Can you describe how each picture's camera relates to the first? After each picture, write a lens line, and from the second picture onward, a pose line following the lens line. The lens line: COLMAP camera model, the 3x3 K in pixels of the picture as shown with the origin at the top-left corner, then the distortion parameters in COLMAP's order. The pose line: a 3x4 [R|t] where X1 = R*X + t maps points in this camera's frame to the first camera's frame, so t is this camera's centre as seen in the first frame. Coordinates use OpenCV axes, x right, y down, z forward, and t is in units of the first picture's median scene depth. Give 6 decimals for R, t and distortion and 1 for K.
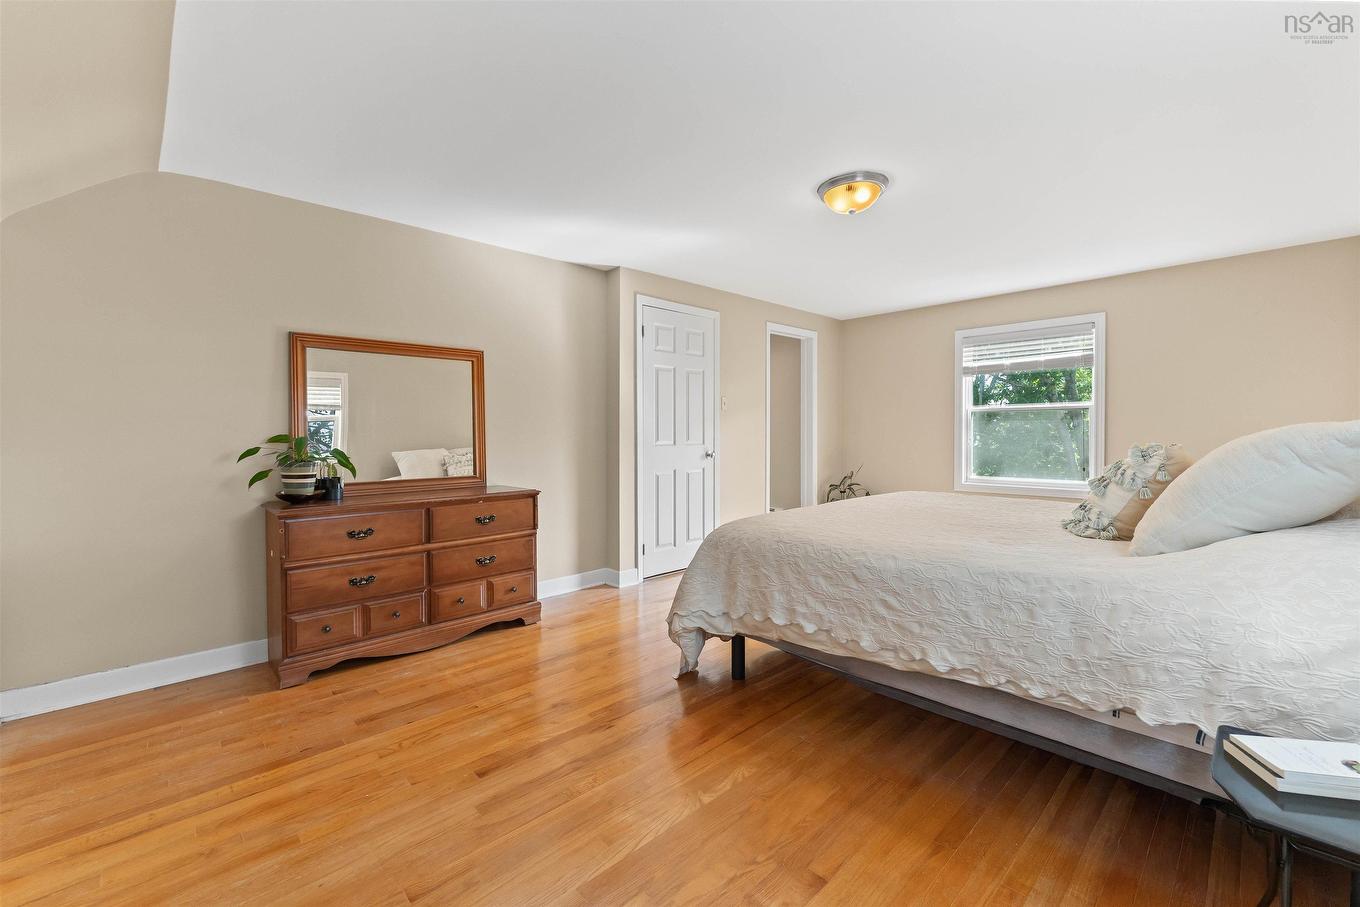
lens RADIAL K [[572.5, 0, 672.7], [0, 572.5, 442.7], [0, 0, 1]] dist [0.001235, -0.000043]
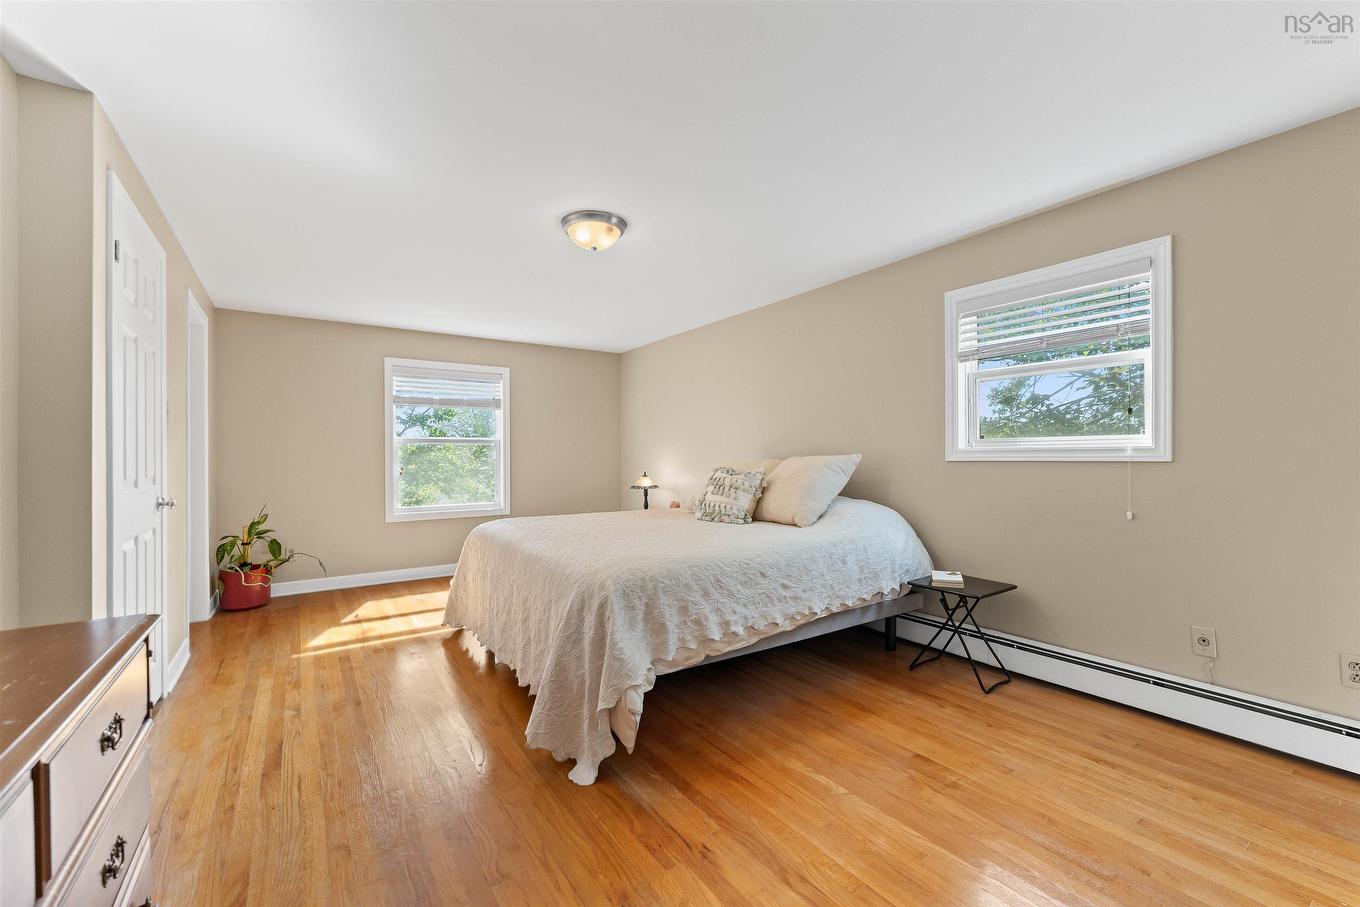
lens RADIAL K [[549.0, 0, 677.6], [0, 549.0, 460.8], [0, 0, 1]] dist [0.000192, 0.000071]
pose [[0.151874, -0.001598, 0.988399, -0.762379], [0.023097, 0.999731, -0.001932, -0.016203], [-0.988130, 0.023122, 0.151870, 0.832934]]
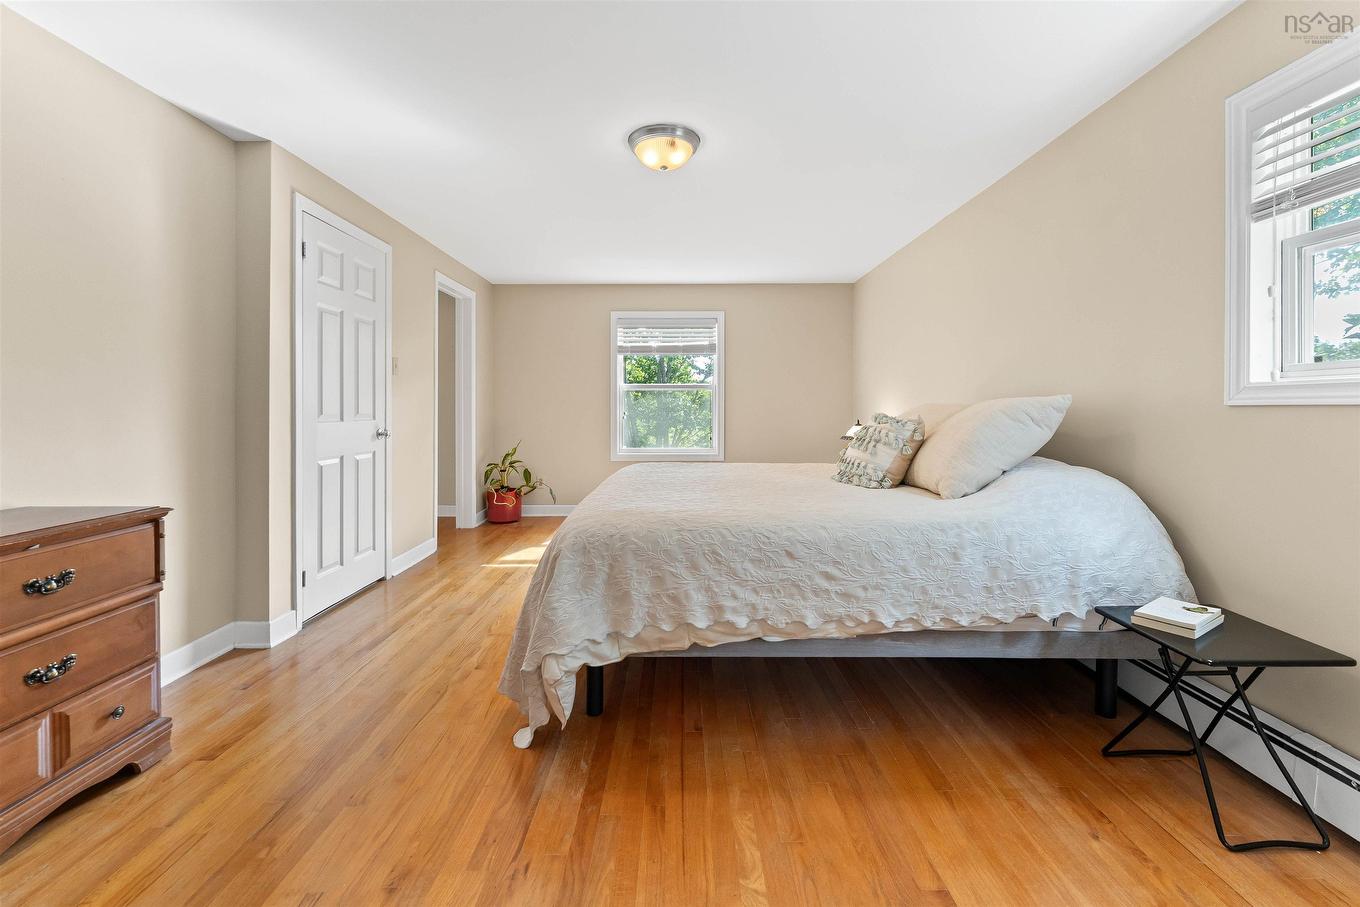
lens RADIAL K [[566.7, 0, 681.4], [0, 566.7, 412.2], [0, 0, 1]] dist [-0.001286, -0.000182]
pose [[0.686518, -0.000339, 0.727112, -0.403417], [0.009471, 0.999919, -0.008475, 0.005444], [-0.727051, 0.012705, 0.686466, 0.406758]]
